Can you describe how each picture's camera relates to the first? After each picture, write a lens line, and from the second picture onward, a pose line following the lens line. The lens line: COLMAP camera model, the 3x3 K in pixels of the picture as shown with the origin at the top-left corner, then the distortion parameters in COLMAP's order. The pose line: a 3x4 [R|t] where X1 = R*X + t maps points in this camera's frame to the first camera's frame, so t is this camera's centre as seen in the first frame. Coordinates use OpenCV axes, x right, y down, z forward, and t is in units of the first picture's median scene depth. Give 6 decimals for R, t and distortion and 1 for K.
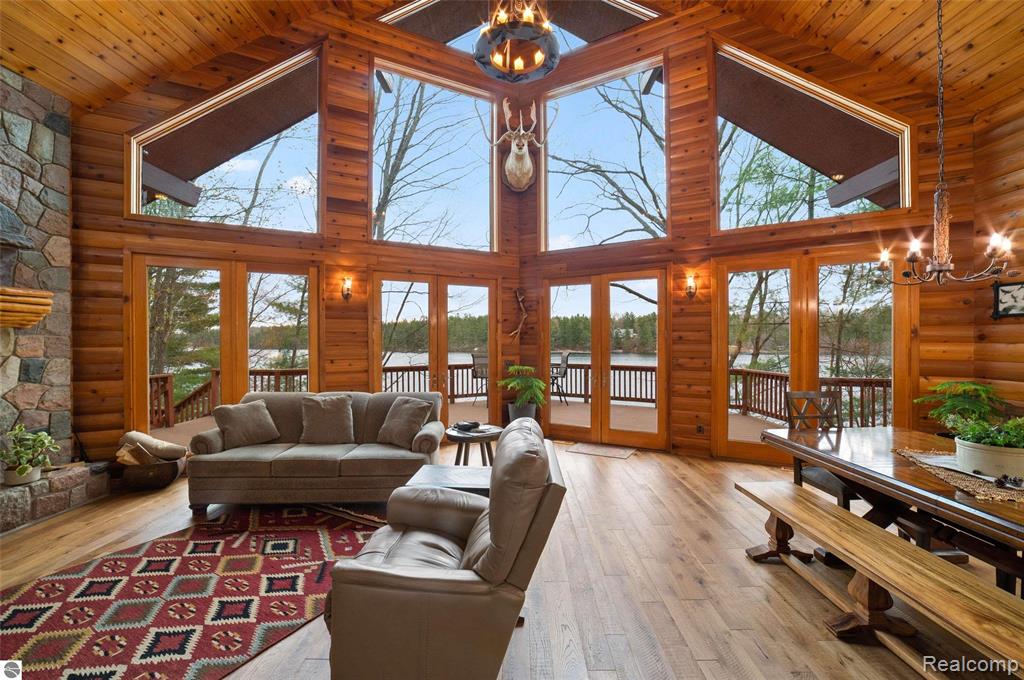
lens RADIAL K [[415.8, 0, 515.2], [0, 415.8, 341.9], [0, 0, 1]] dist [-0.040821, 0.013353]
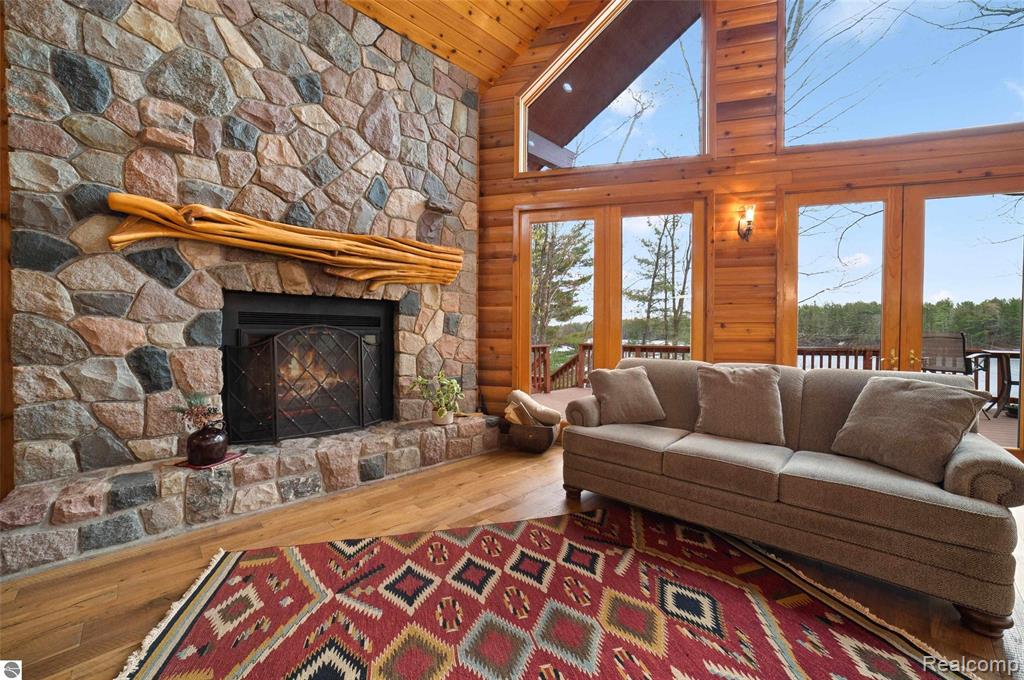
lens RADIAL K [[400.2, 0, 514.2], [0, 400.2, 339.4], [0, 0, 1]] dist [-0.045968, 0.017385]
pose [[0.704798, 0.021432, -0.709084, -0.252290], [-0.011544, 0.999758, 0.018744, 0.077148], [0.709314, -0.005025, 0.704875, 0.295776]]
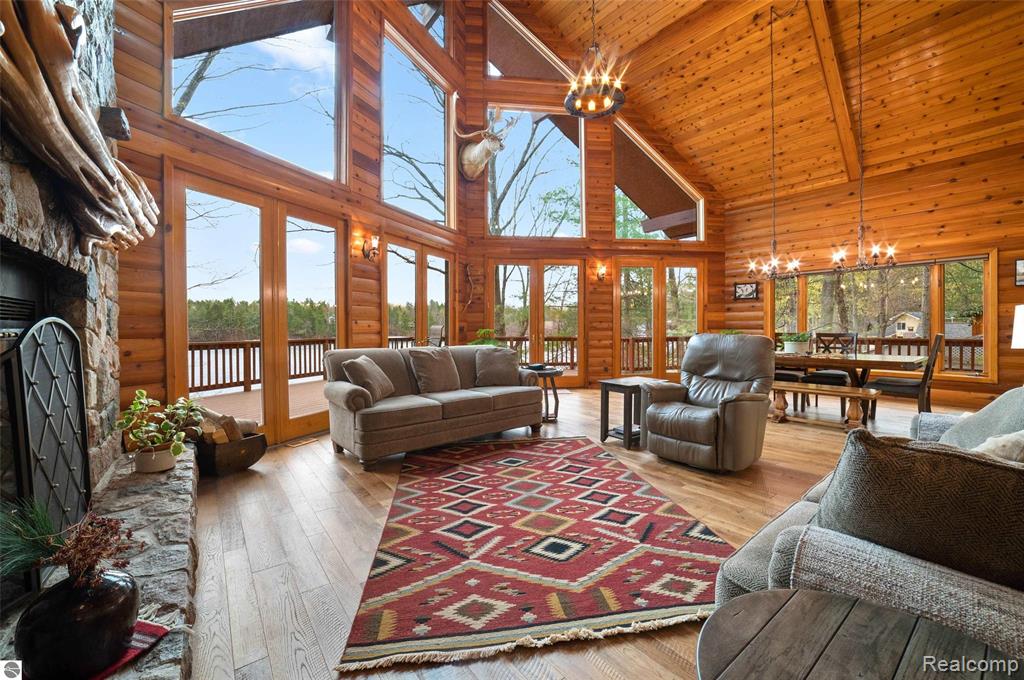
lens RADIAL K [[411.8, 0, 510.8], [0, 411.8, 327.5], [0, 0, 1]] dist [-0.032997, 0.010494]
pose [[0.788055, 0.000211, 0.615605, -0.912212], [0.002456, 0.999991, -0.003487, 0.078224], [-0.615600, 0.004259, 0.788047, 0.041110]]
